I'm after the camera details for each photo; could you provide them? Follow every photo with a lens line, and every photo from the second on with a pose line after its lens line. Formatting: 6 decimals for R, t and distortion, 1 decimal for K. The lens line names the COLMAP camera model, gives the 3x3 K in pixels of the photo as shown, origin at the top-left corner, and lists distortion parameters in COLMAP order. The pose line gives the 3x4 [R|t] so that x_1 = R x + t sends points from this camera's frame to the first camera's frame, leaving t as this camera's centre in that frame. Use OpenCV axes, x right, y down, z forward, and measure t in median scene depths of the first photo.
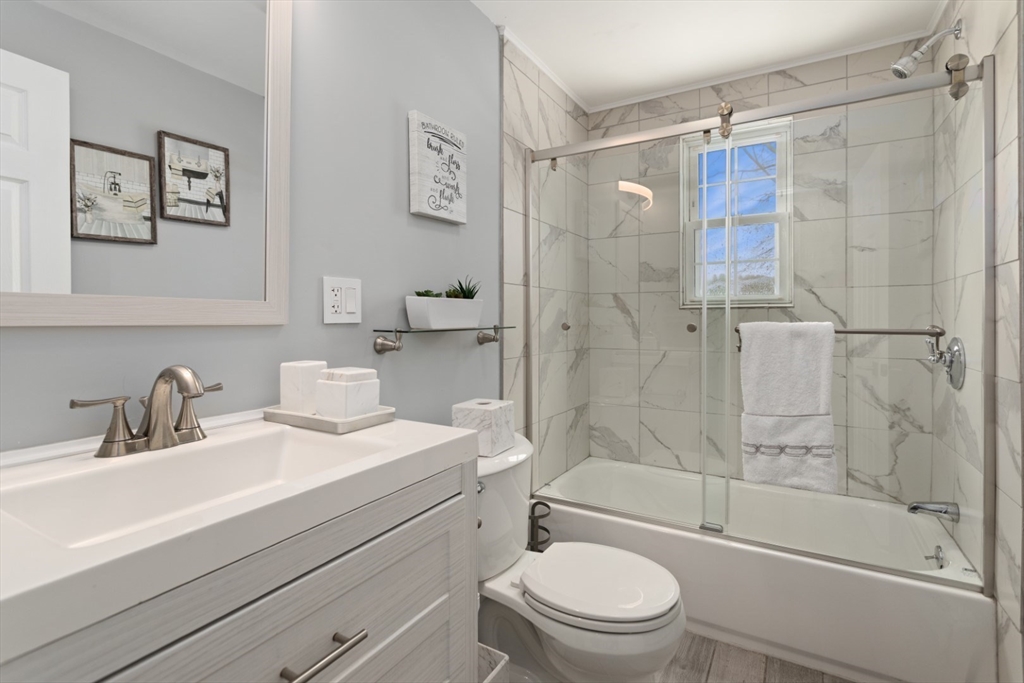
lens RADIAL K [[480.3, 0, 512.2], [0, 480.3, 320.1], [0, 0, 1]] dist [0.000092, 0.000853]
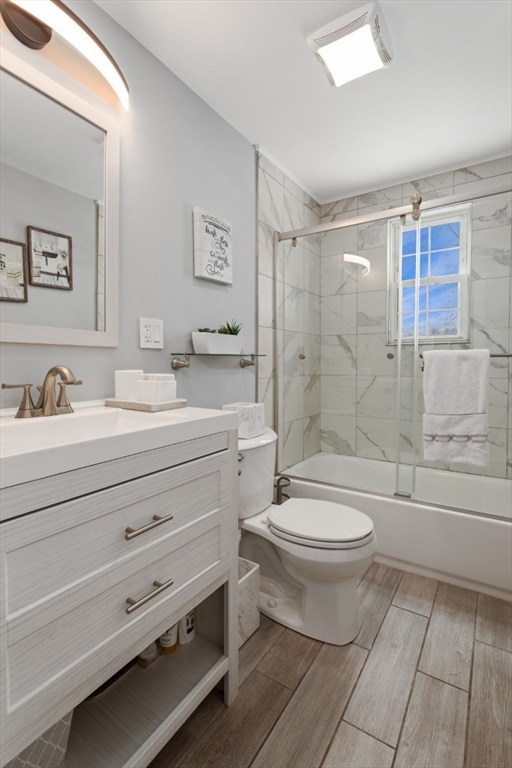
lens RADIAL K [[369.0, 0, 243.5], [0, 369.0, 376.6], [0, 0, 1]] dist [0.002329, 0.000135]
pose [[0.997403, 0.002492, -0.071976, 0.020027], [-0.000555, 0.999637, 0.026921, 0.050432], [0.072017, -0.026811, 0.997043, -0.125330]]
